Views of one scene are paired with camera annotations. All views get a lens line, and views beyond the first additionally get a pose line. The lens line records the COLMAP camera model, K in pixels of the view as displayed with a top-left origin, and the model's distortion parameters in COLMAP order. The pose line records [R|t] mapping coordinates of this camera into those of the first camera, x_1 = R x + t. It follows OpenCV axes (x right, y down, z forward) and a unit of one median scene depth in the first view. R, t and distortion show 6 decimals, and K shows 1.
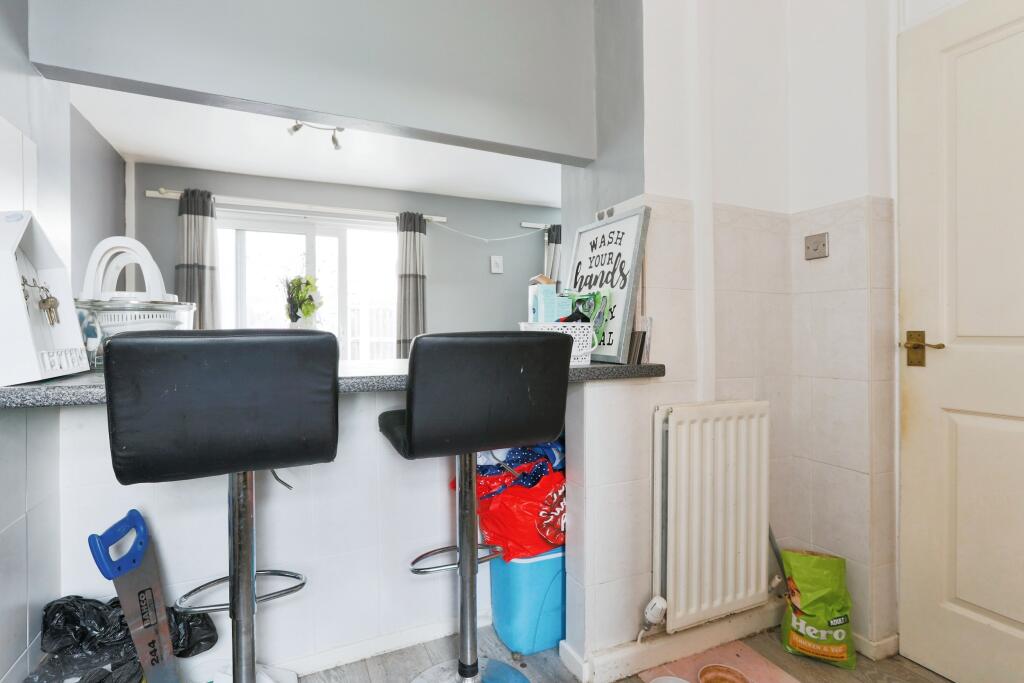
lens RADIAL K [[481.9, 0, 508.9], [0, 481.9, 340.2], [0, 0, 1]] dist [-0.003201, 0.000545]
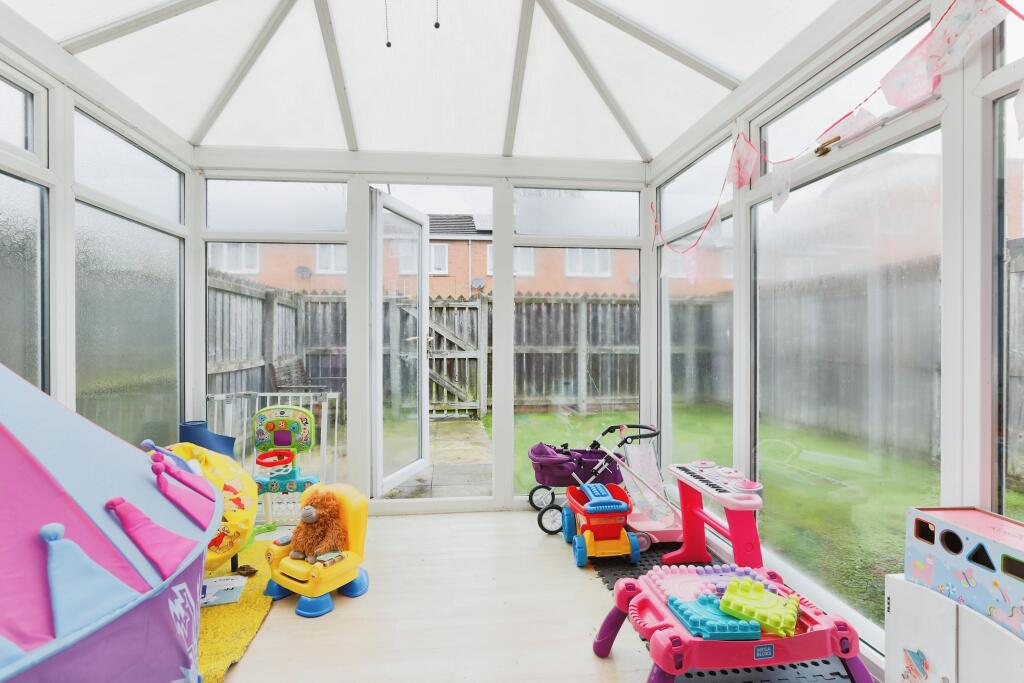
lens RADIAL K [[481.9, 0, 509.6], [0, 481.9, 337.0], [0, 0, 1]] dist [-0.003201, 0.000545]
pose [[0.953751, 0.006904, -0.300518, -0.106797], [-0.007935, 0.999966, -0.002211, -0.016276], [0.300492, 0.004493, 0.953774, 0.390101]]
